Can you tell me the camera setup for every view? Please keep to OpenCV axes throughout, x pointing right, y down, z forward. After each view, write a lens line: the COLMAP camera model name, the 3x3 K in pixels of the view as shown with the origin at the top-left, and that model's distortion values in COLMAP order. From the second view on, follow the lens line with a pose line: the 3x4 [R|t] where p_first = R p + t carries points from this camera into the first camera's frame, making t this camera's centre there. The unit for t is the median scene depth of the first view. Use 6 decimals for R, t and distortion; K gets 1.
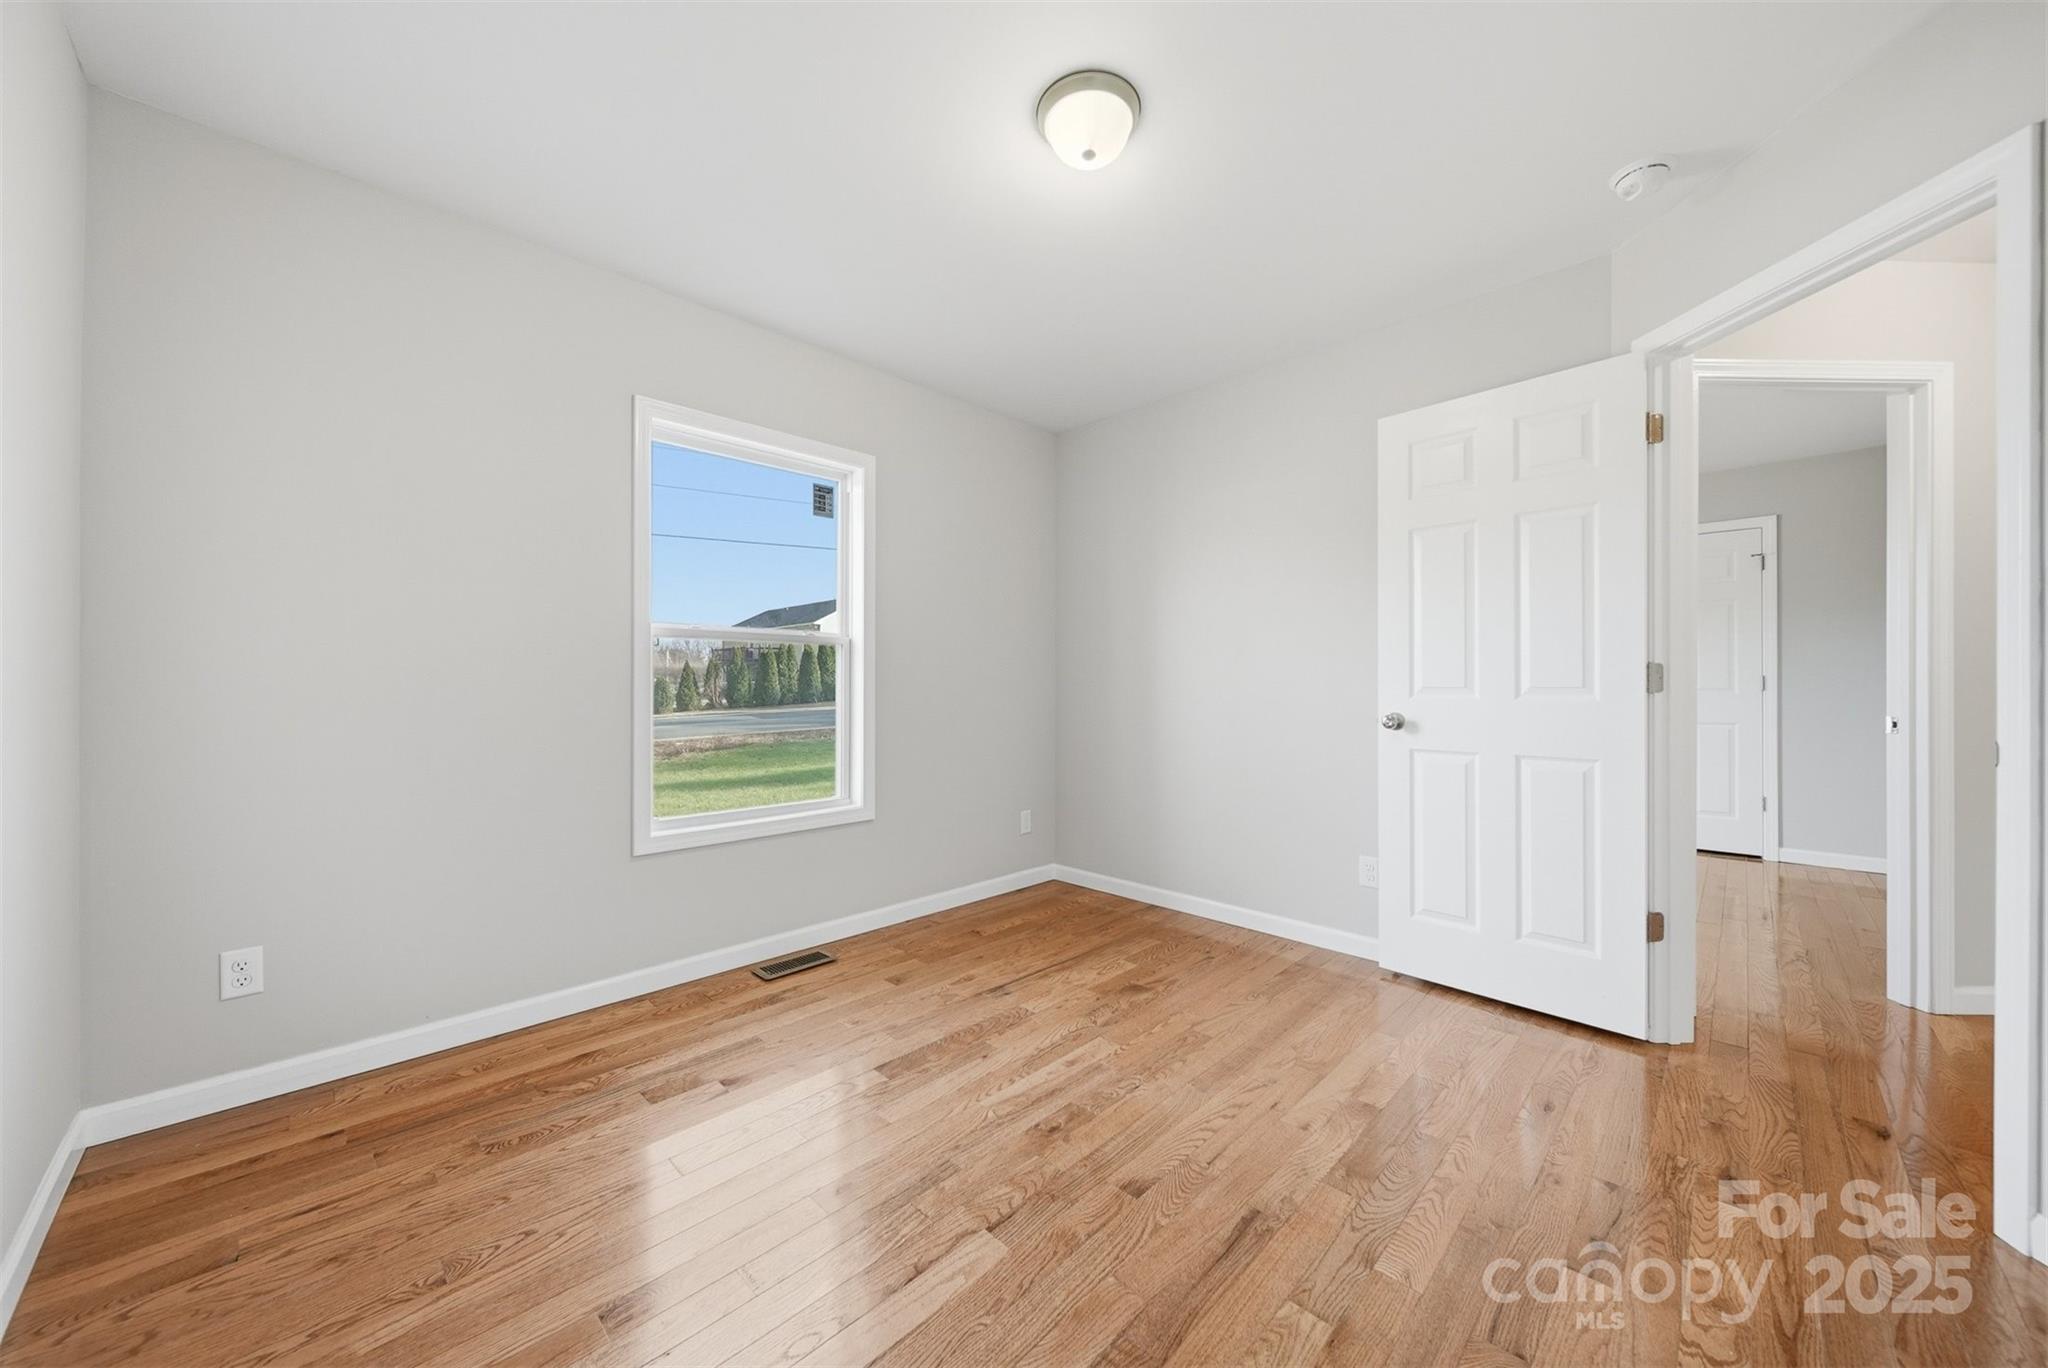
lens RADIAL K [[732.9, 0, 1025.9], [0, 732.9, 680.9], [0, 0, 1]] dist [0.002753, 0.000175]
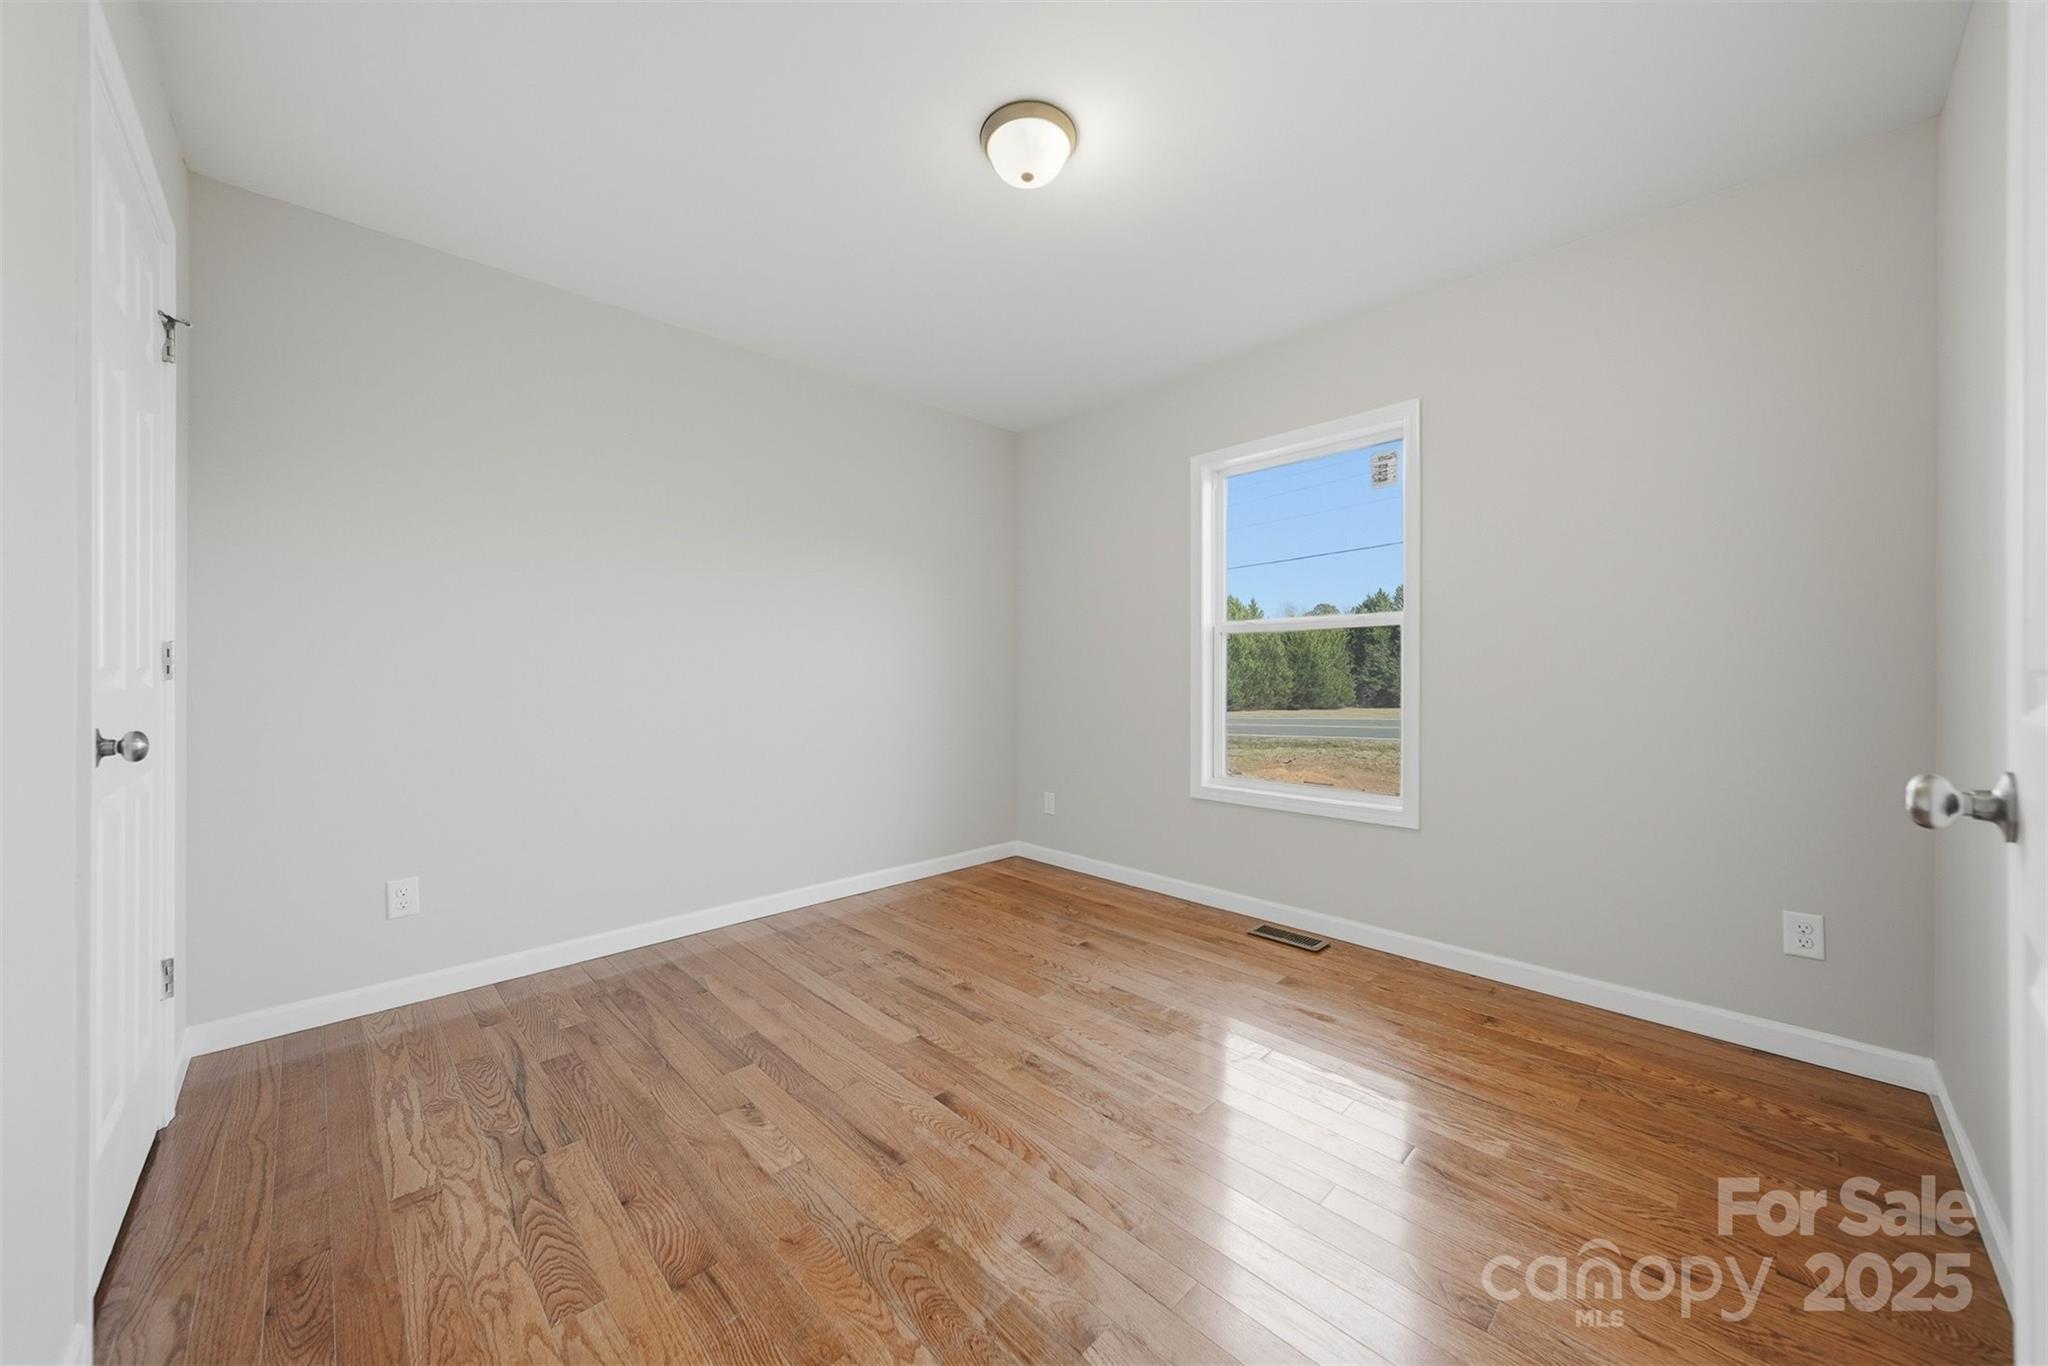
lens RADIAL K [[732.9, 0, 1028.0], [0, 732.9, 691.8], [0, 0, 1]] dist [0.002753, 0.000175]
pose [[-0.024284, 0.021441, -0.999475, 0.996901], [0.004357, 0.999763, 0.021341, 0.015830], [0.999696, -0.003836, -0.024372, 0.891643]]
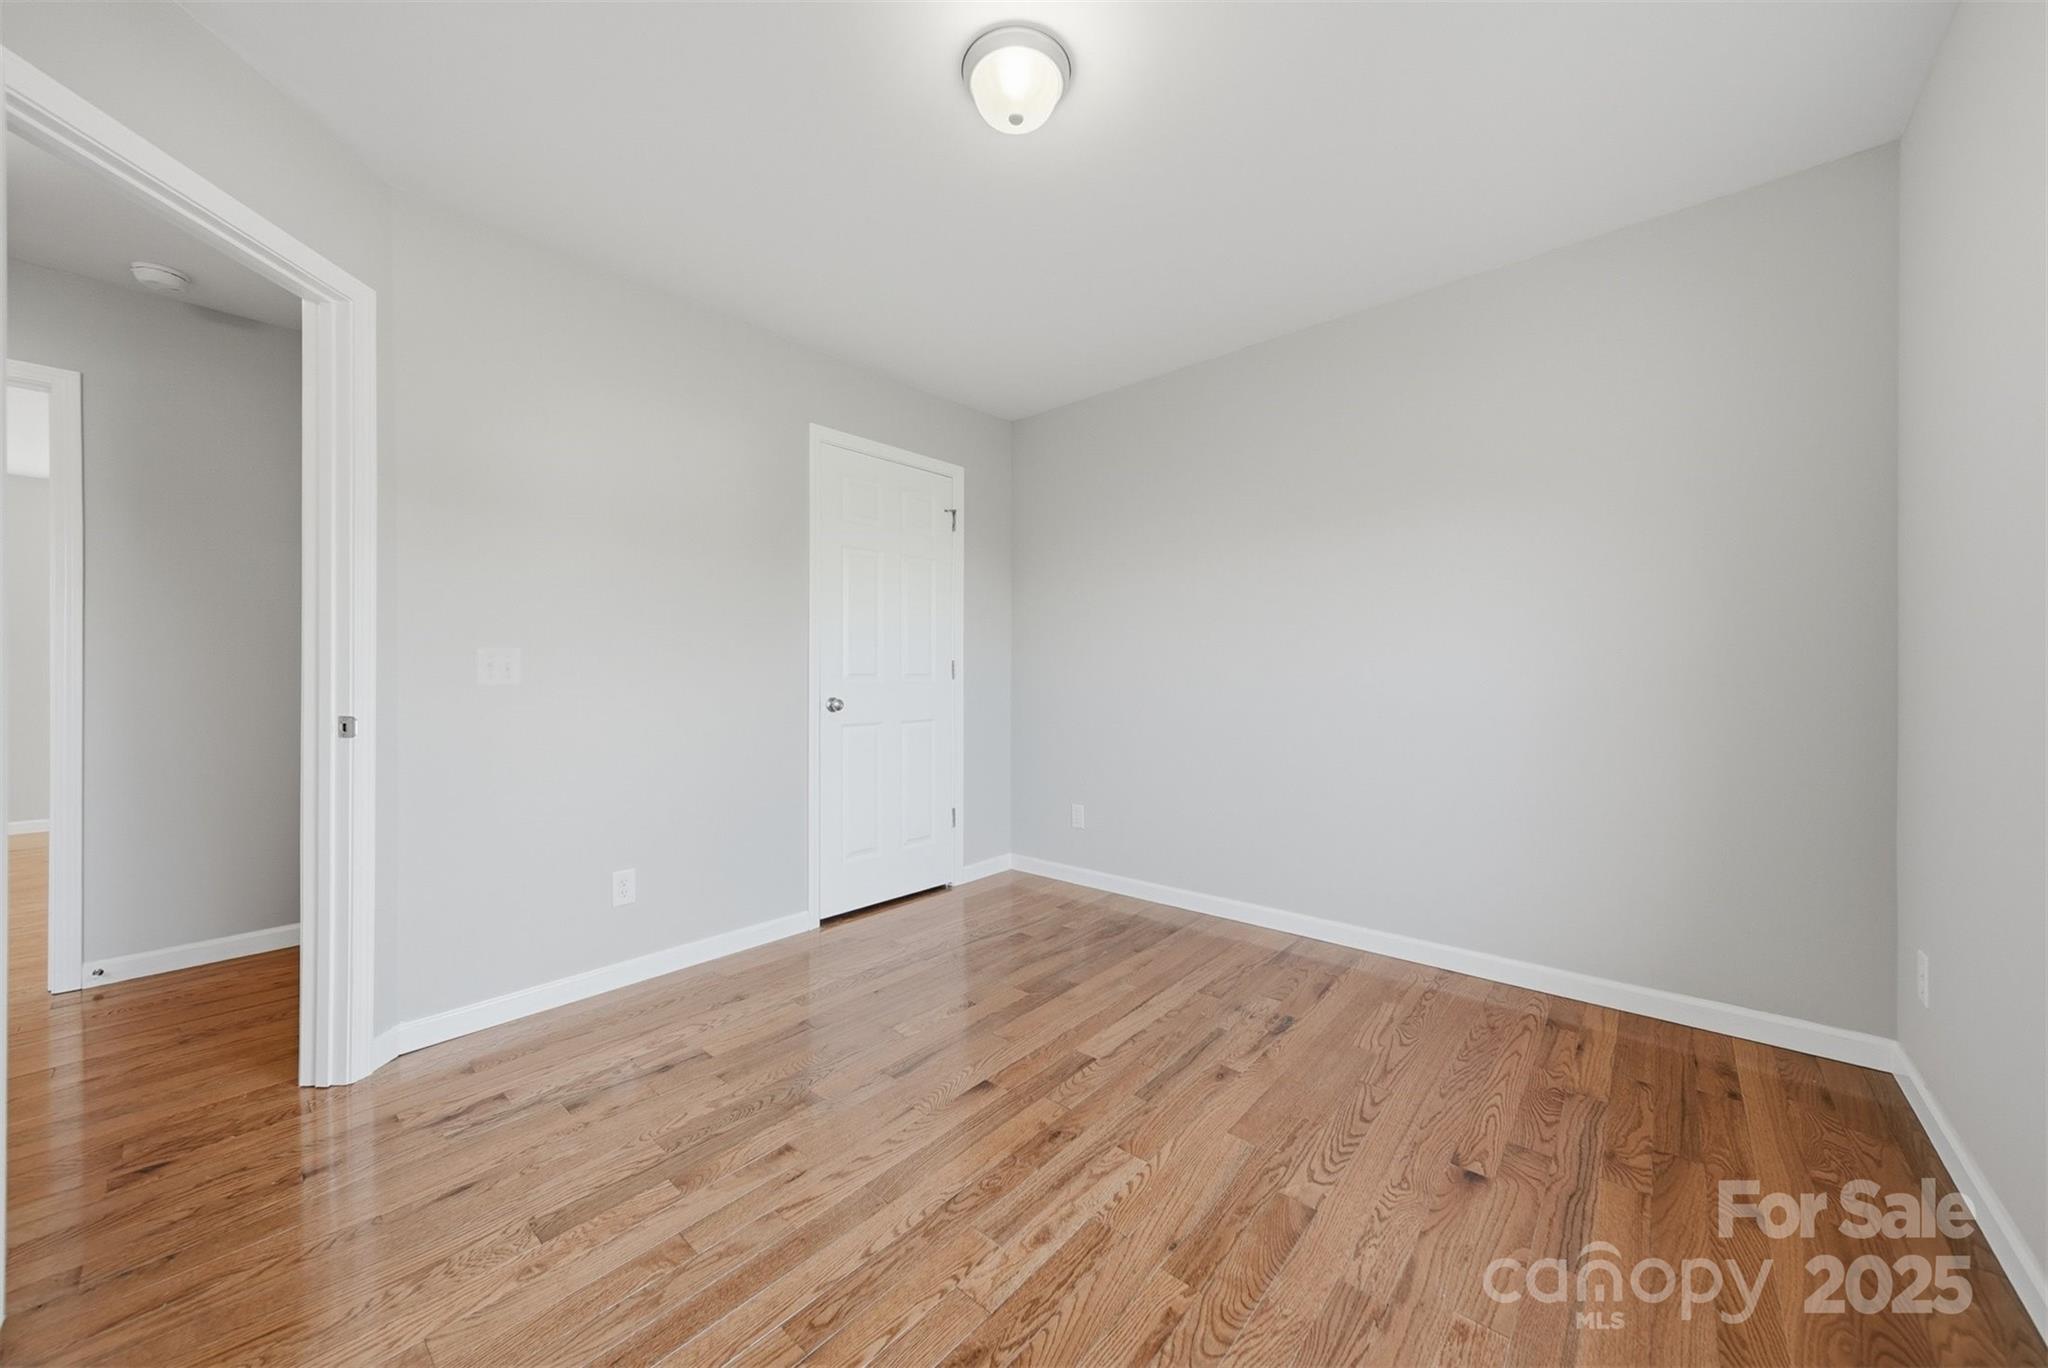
lens RADIAL K [[732.9, 0, 1015.2], [0, 732.9, 676.8], [0, 0, 1]] dist [0.002753, 0.000175]
pose [[-0.998981, 0.001731, -0.045098, 0.116113], [0.001608, 0.999995, 0.002774, 0.006705], [0.045103, 0.002699, -0.998979, 1.700237]]
